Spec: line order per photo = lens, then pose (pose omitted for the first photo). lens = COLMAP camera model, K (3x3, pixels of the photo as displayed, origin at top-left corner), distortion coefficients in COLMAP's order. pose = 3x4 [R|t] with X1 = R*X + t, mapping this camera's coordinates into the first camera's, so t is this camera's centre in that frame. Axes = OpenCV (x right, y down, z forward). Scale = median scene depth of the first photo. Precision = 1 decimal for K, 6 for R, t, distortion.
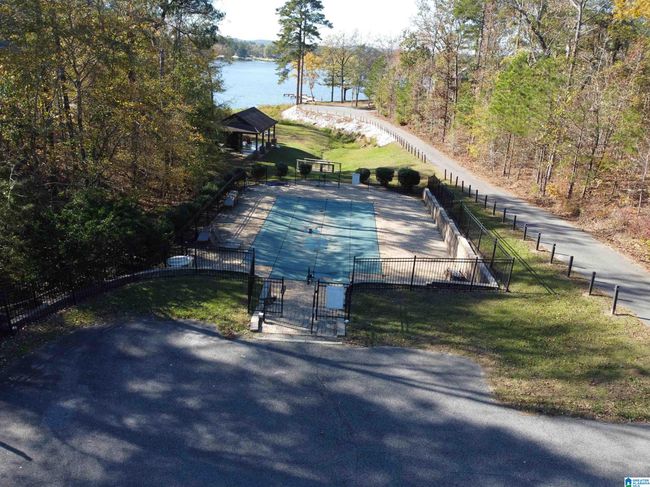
lens RADIAL K [[523.8, 0, 325.0], [0, 523.8, 243.5], [0, 0, 1]] dist [-0.002660, -0.001825]
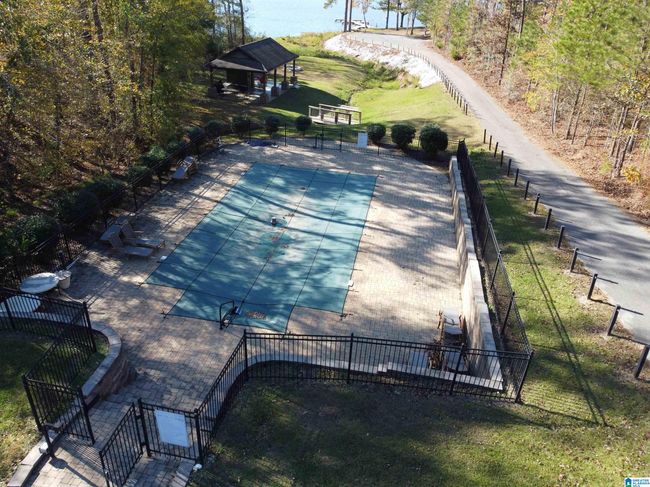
lens RADIAL K [[533.0, 0, 315.6], [0, 533.0, 246.3], [0, 0, 1]] dist [0.003116, 0.008597]
pose [[0.991636, 0.051840, -0.118196, 0.102084], [-0.036634, 0.991178, 0.127377, -0.074292], [0.123757, -0.121982, 0.984787, 0.227060]]
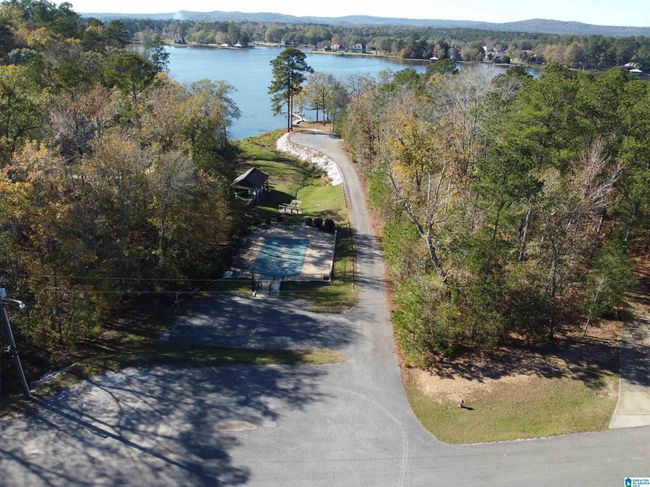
lens RADIAL K [[492.3, 0, 315.0], [0, 492.3, 243.6], [0, 0, 1]] dist [0.003959, -0.000835]
pose [[0.999428, -0.021046, -0.026468, 0.174093], [0.022183, 0.998810, 0.043435, -0.150680], [0.025523, -0.043997, 0.998706, -1.067704]]
